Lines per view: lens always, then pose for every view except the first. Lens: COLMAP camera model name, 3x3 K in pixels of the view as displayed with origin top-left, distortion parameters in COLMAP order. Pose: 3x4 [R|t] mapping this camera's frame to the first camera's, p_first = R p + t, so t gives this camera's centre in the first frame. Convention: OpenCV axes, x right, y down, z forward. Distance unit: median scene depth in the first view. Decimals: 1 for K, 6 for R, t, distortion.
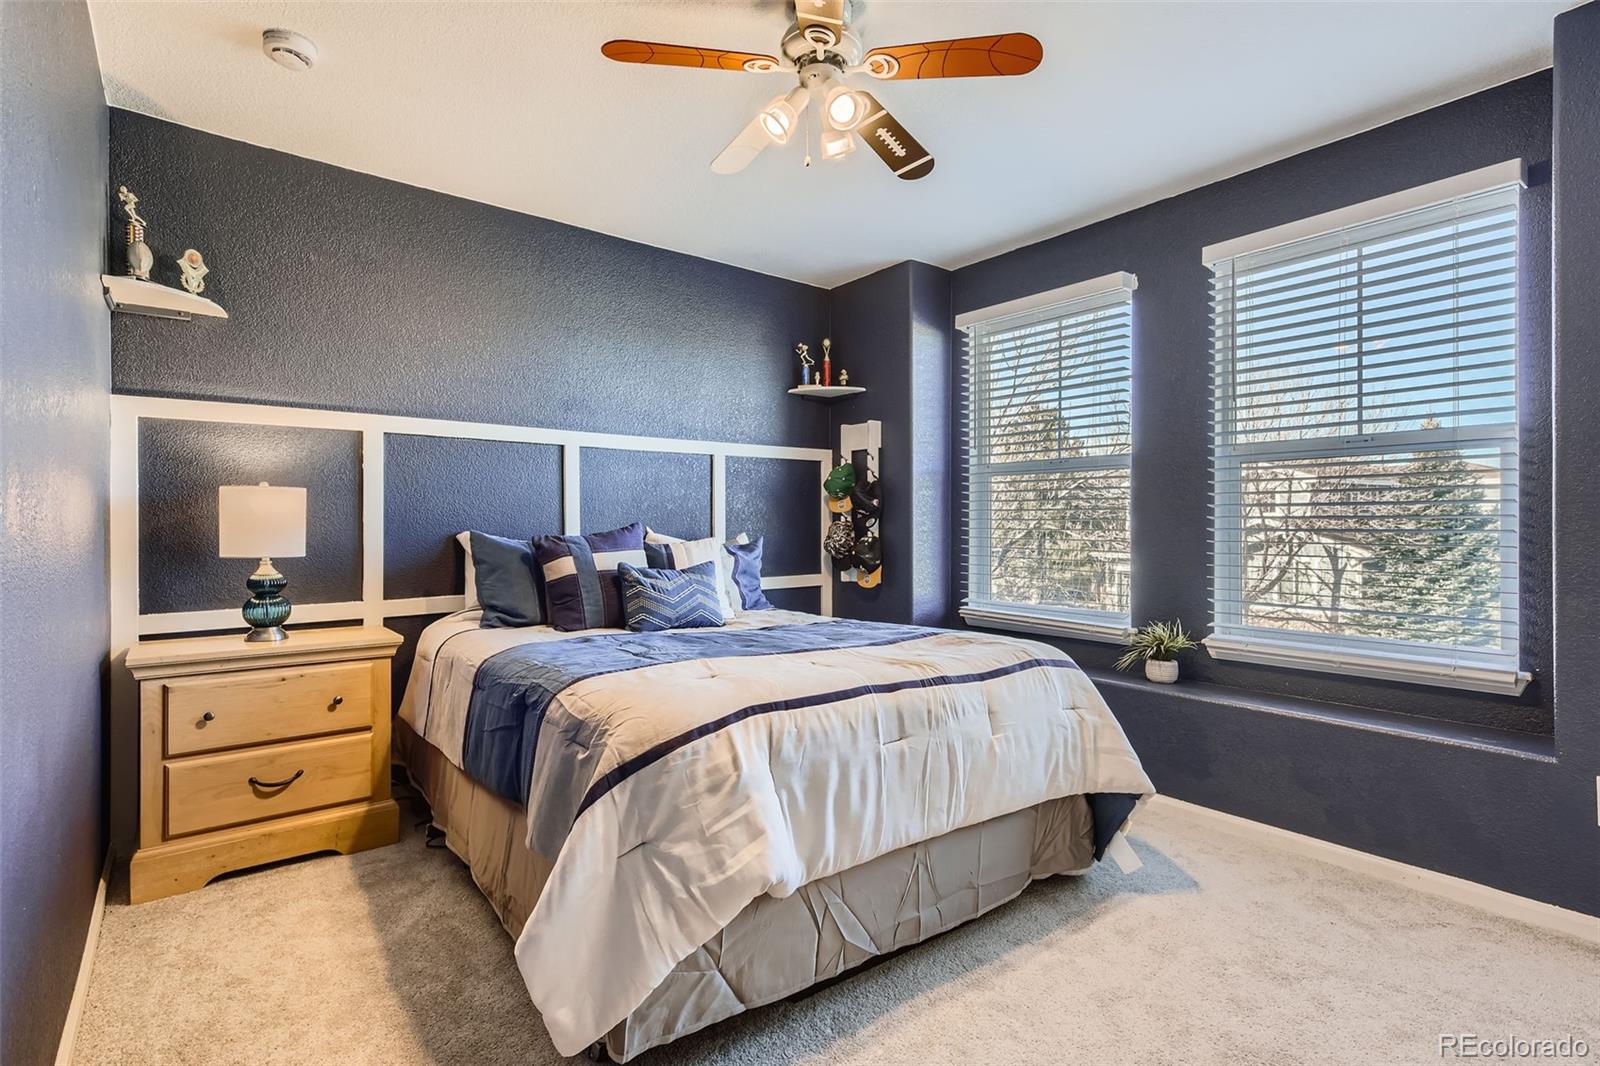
lens RADIAL K [[766.0, 0, 802.5], [0, 766.0, 527.6], [0, 0, 1]] dist [0.001013, -0.000061]
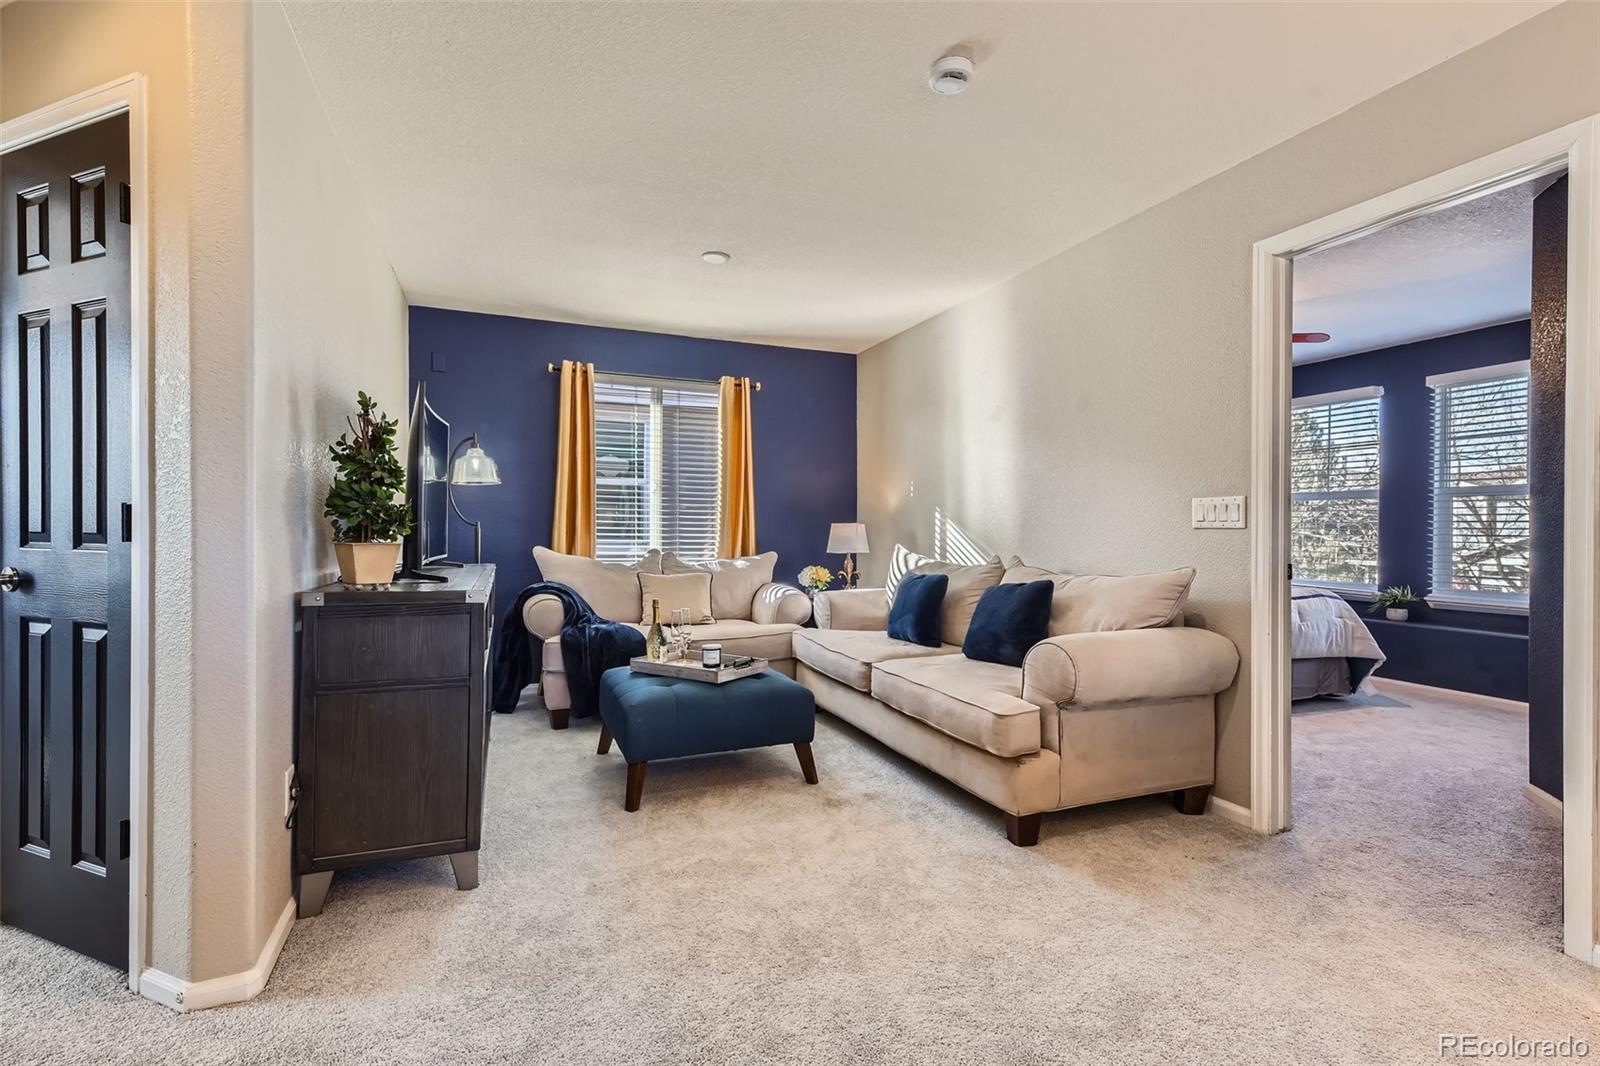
lens RADIAL K [[716.1, 0, 792.7], [0, 716.1, 535.9], [0, 0, 1]] dist [-0.001412, 0.000080]
pose [[0.955422, 0.006459, -0.295175, -0.391874], [-0.004823, 0.999969, 0.006268, 0.001052], [0.295206, -0.004565, 0.955423, -1.024725]]
